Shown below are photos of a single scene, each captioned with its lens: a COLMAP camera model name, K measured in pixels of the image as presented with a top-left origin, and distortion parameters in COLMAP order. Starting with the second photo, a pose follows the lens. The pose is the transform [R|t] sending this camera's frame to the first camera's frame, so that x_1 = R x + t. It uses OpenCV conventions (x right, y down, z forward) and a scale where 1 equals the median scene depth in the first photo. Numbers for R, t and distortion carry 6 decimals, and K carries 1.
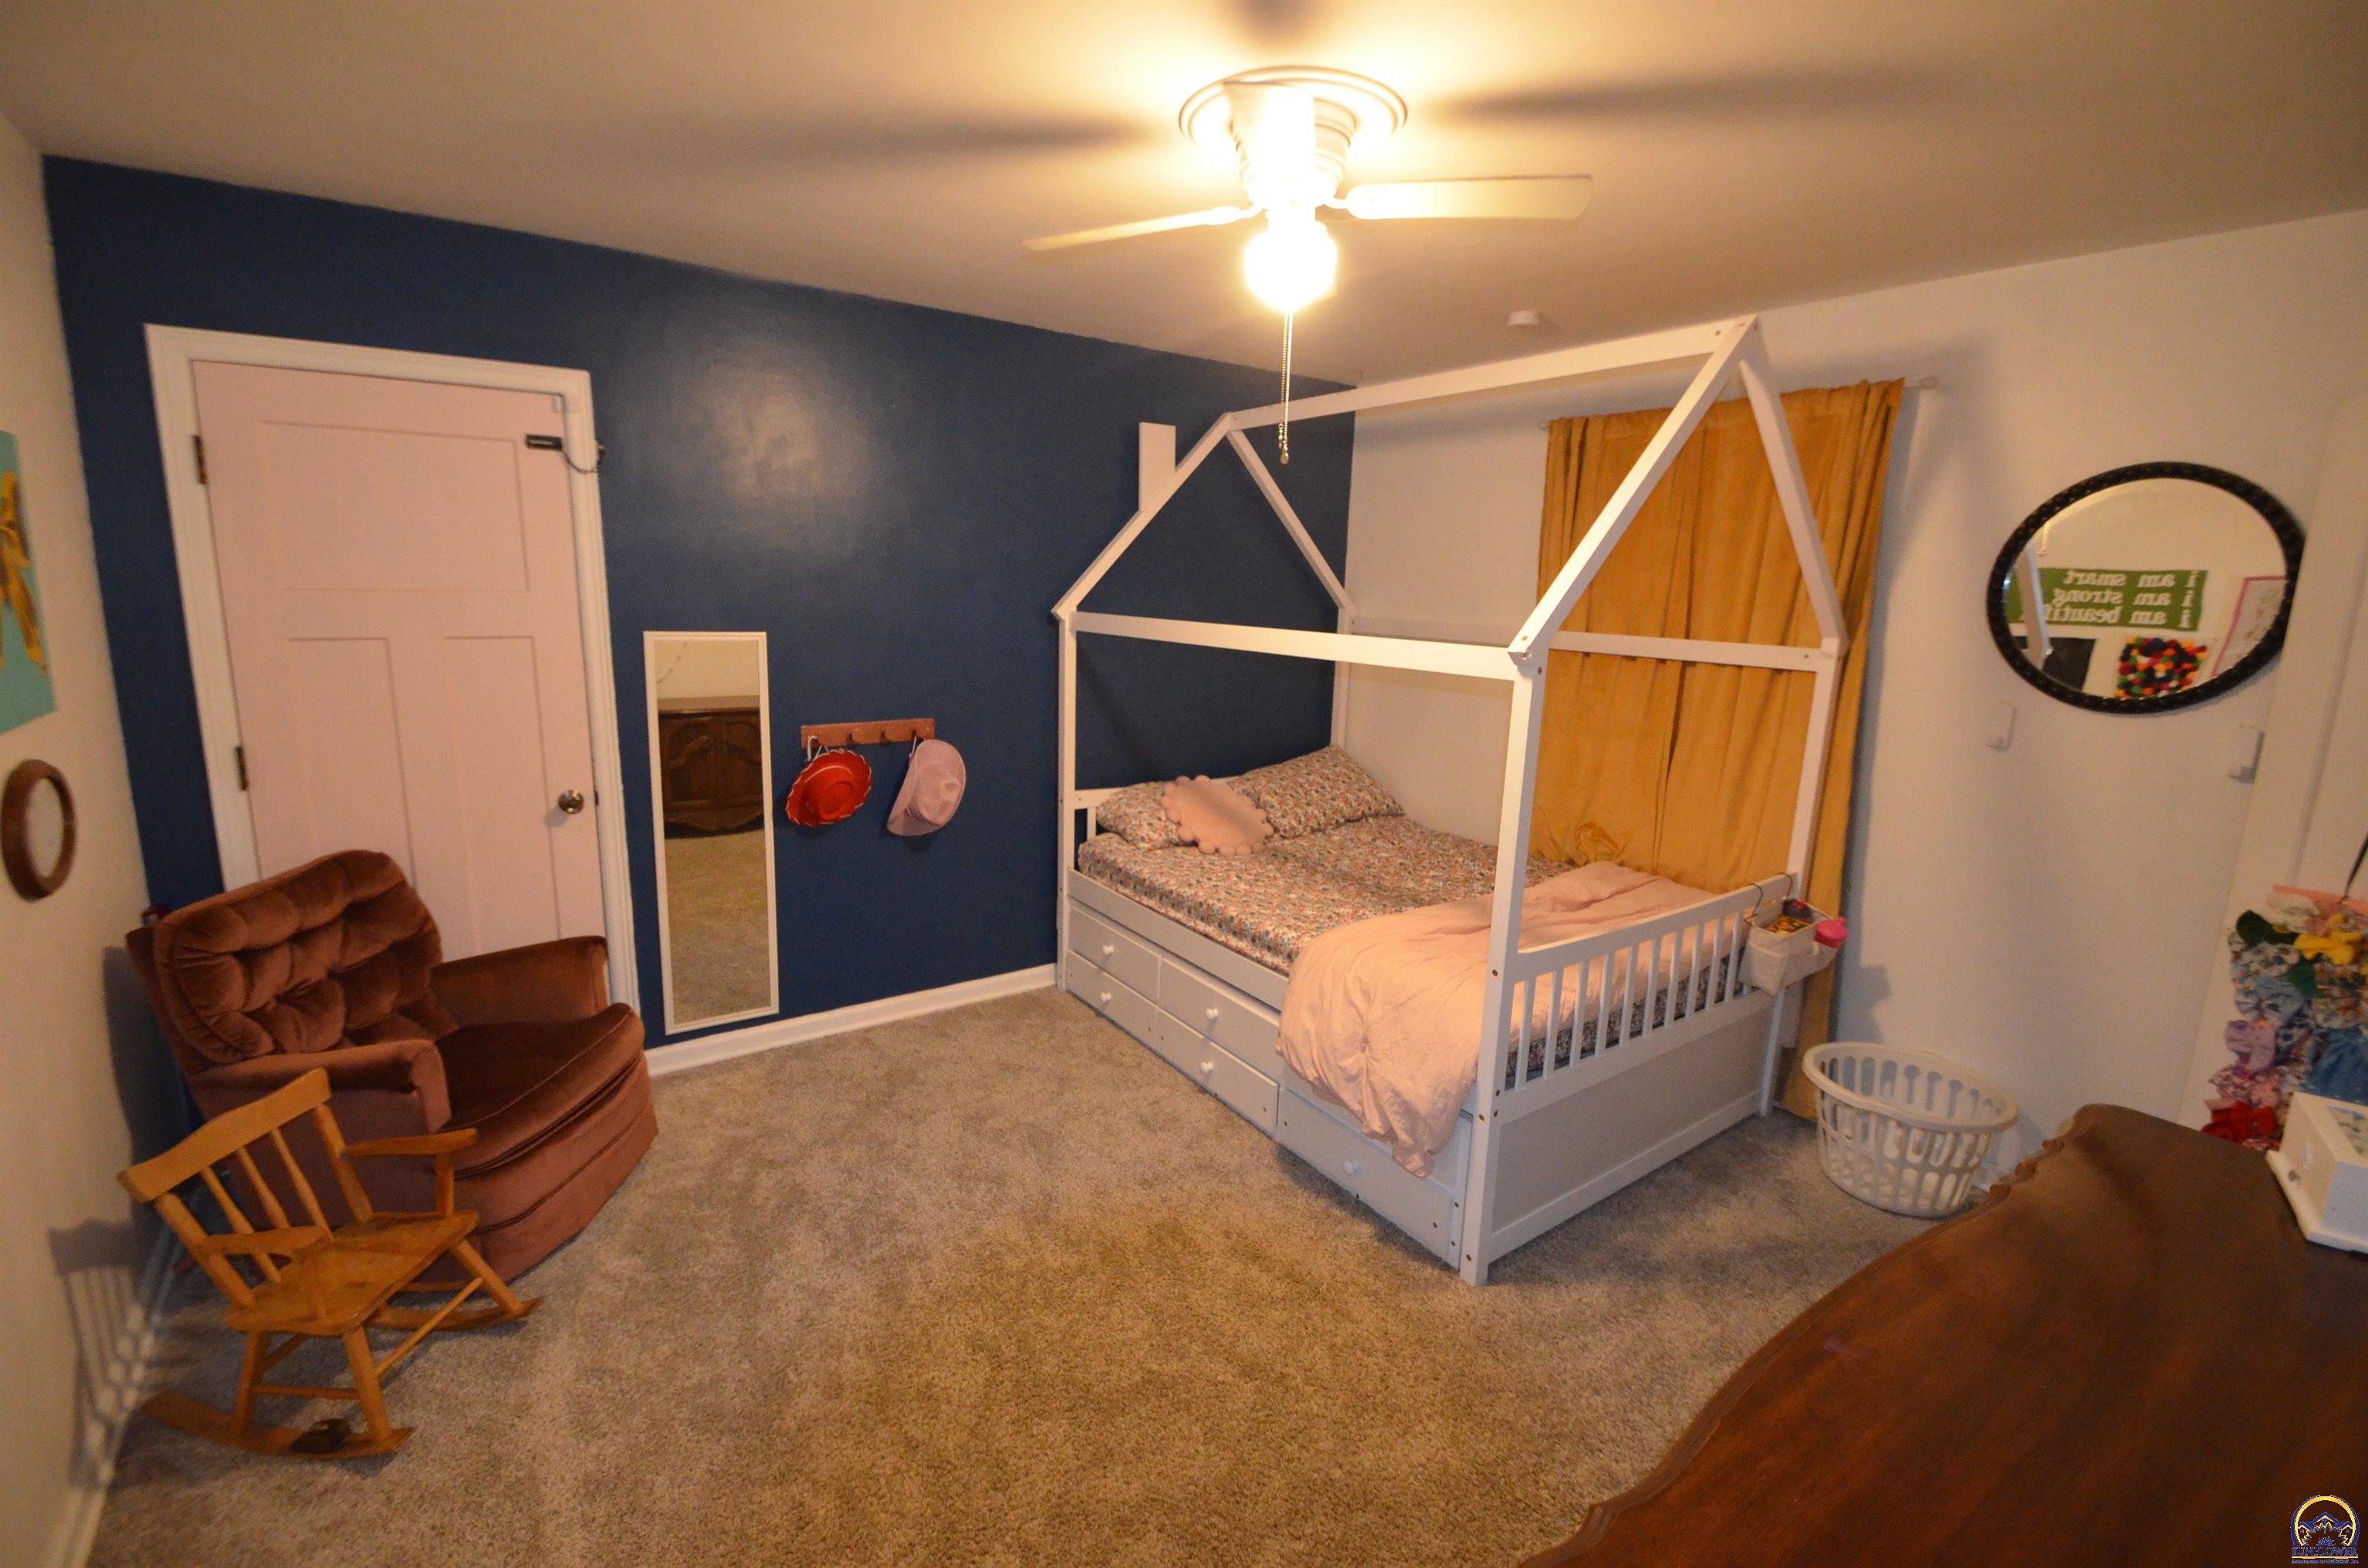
lens RADIAL K [[1031.1, 0, 1174.3], [0, 1031.1, 768.9], [0, 0, 1]] dist [-0.000294, -0.000262]
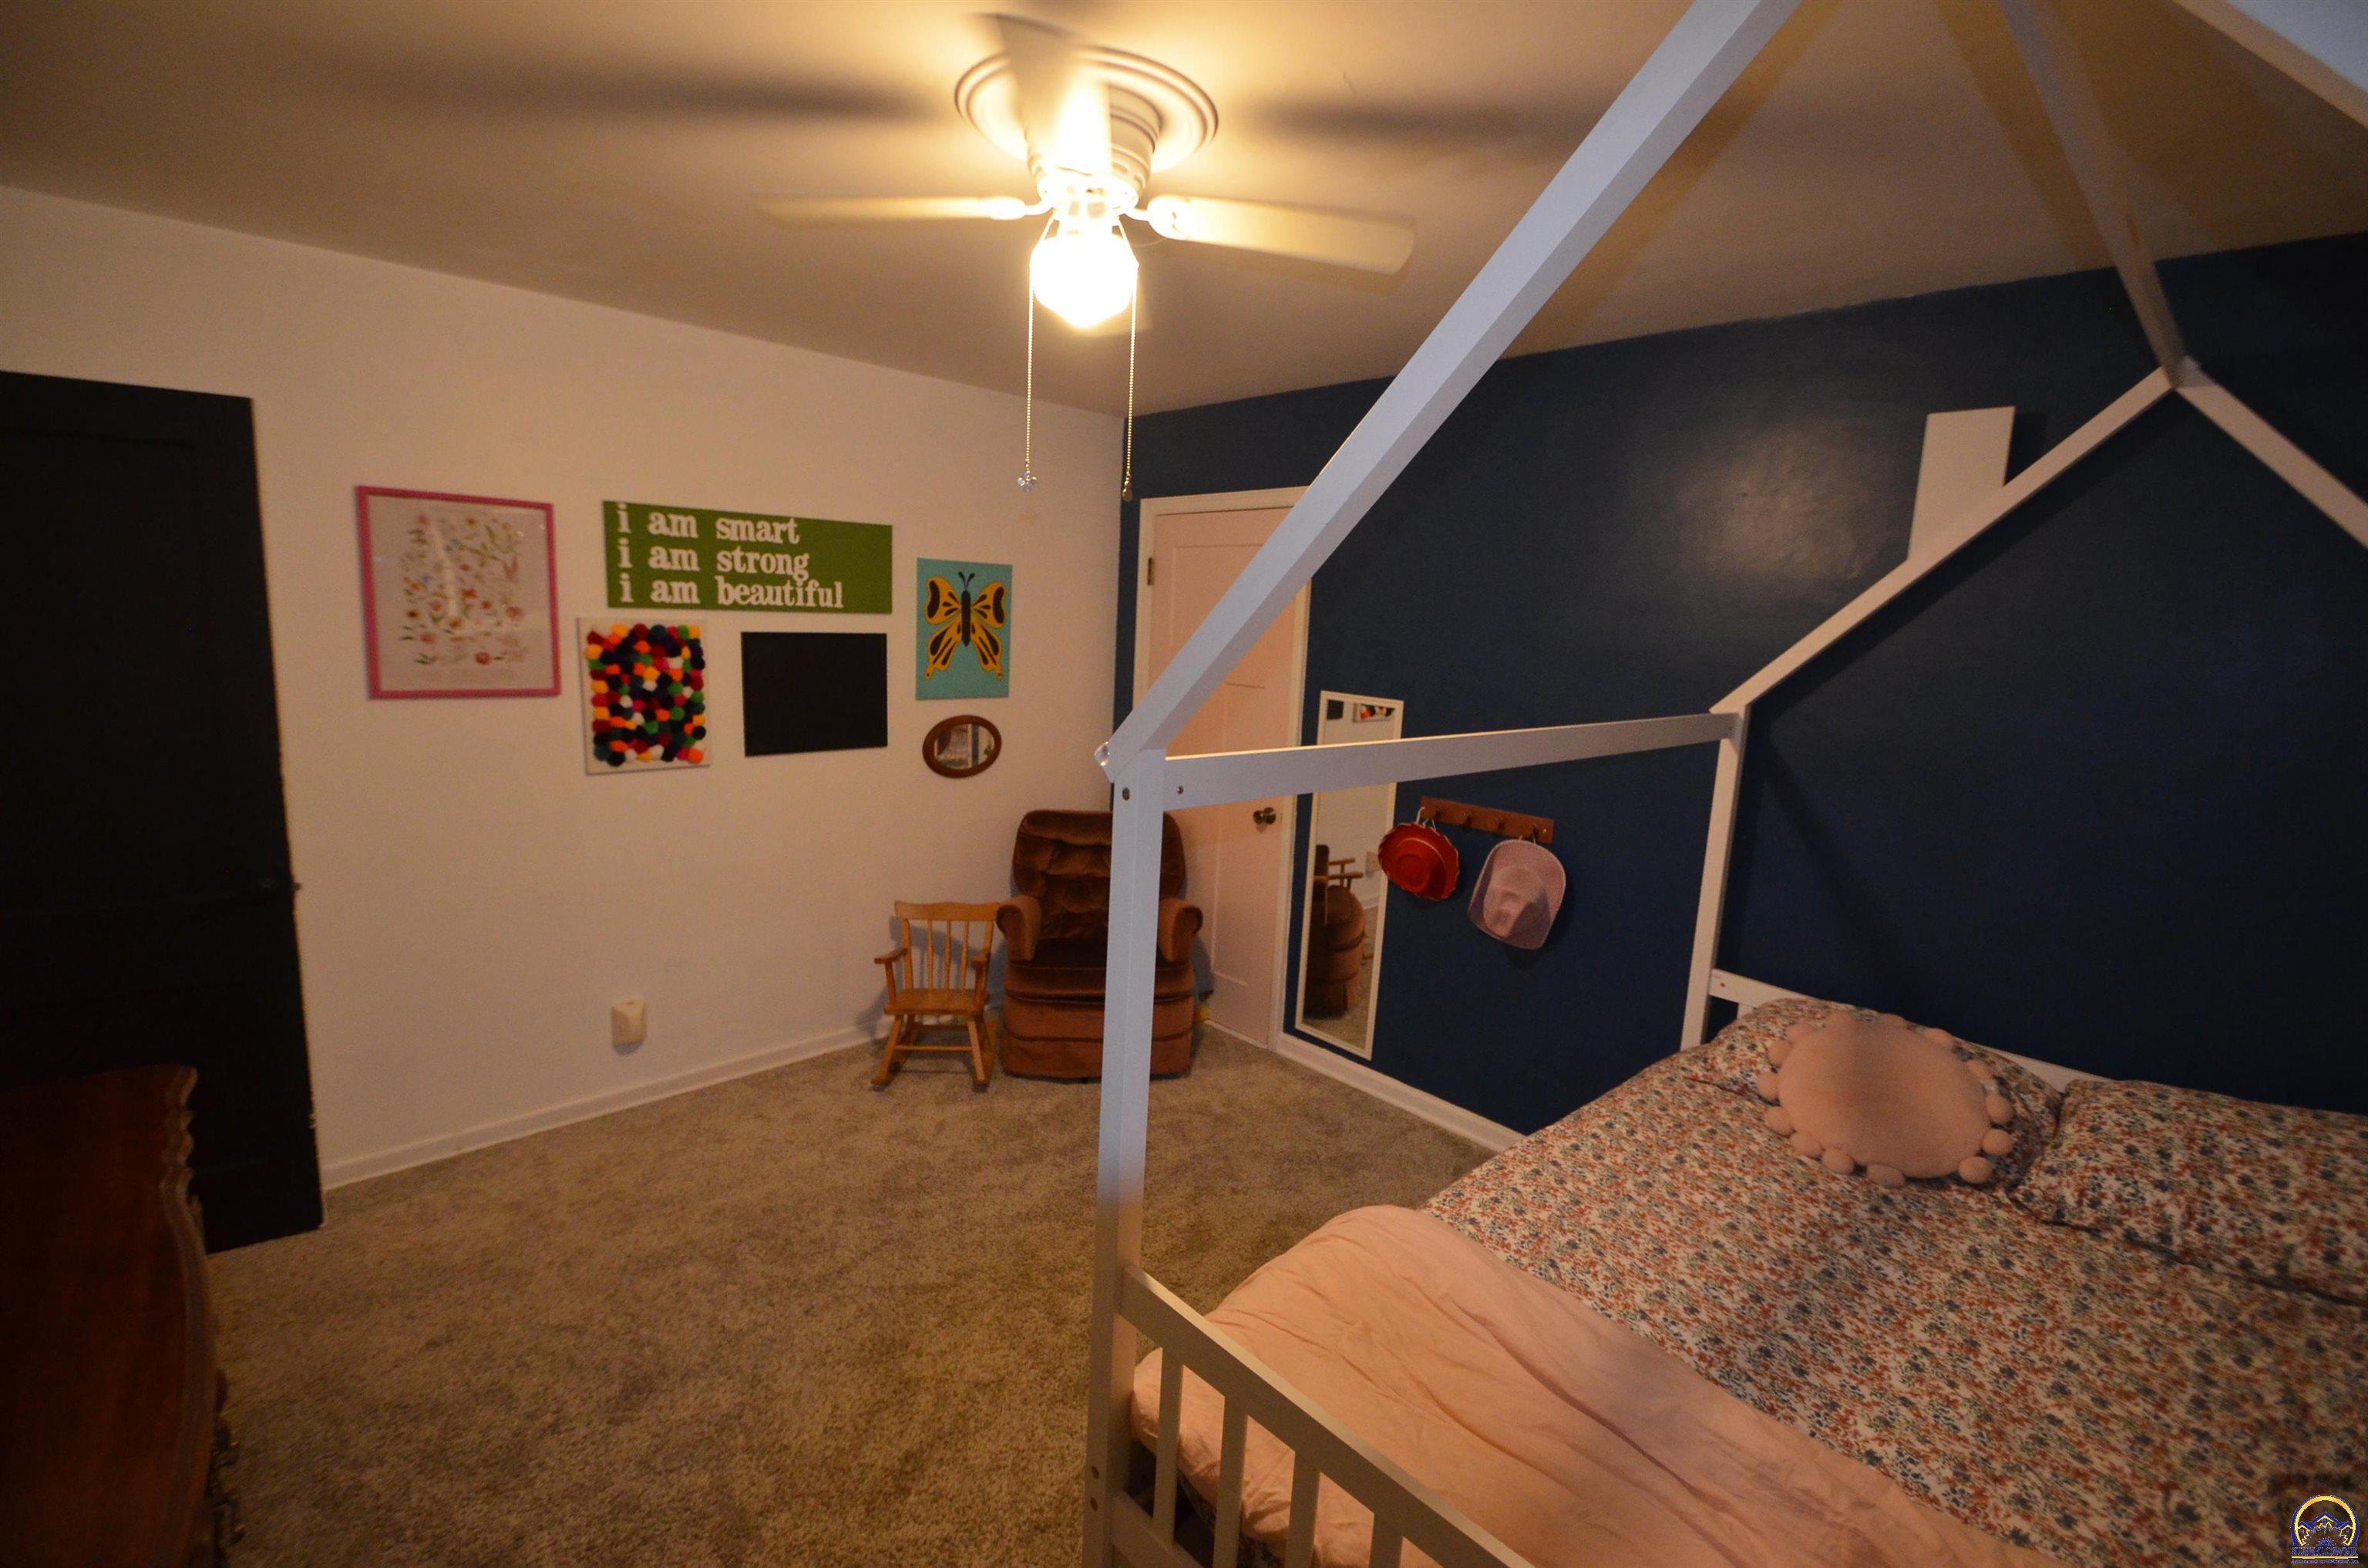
lens RADIAL K [[1033.4, 0, 1180.0], [0, 1033.4, 738.0], [0, 0, 1]] dist [0.000634, 0.000054]
pose [[0.138525, 0.095733, -0.985721, 0.626054], [-0.216699, 0.974128, 0.064154, -0.114134], [0.966360, 0.204718, 0.155687, 0.613974]]
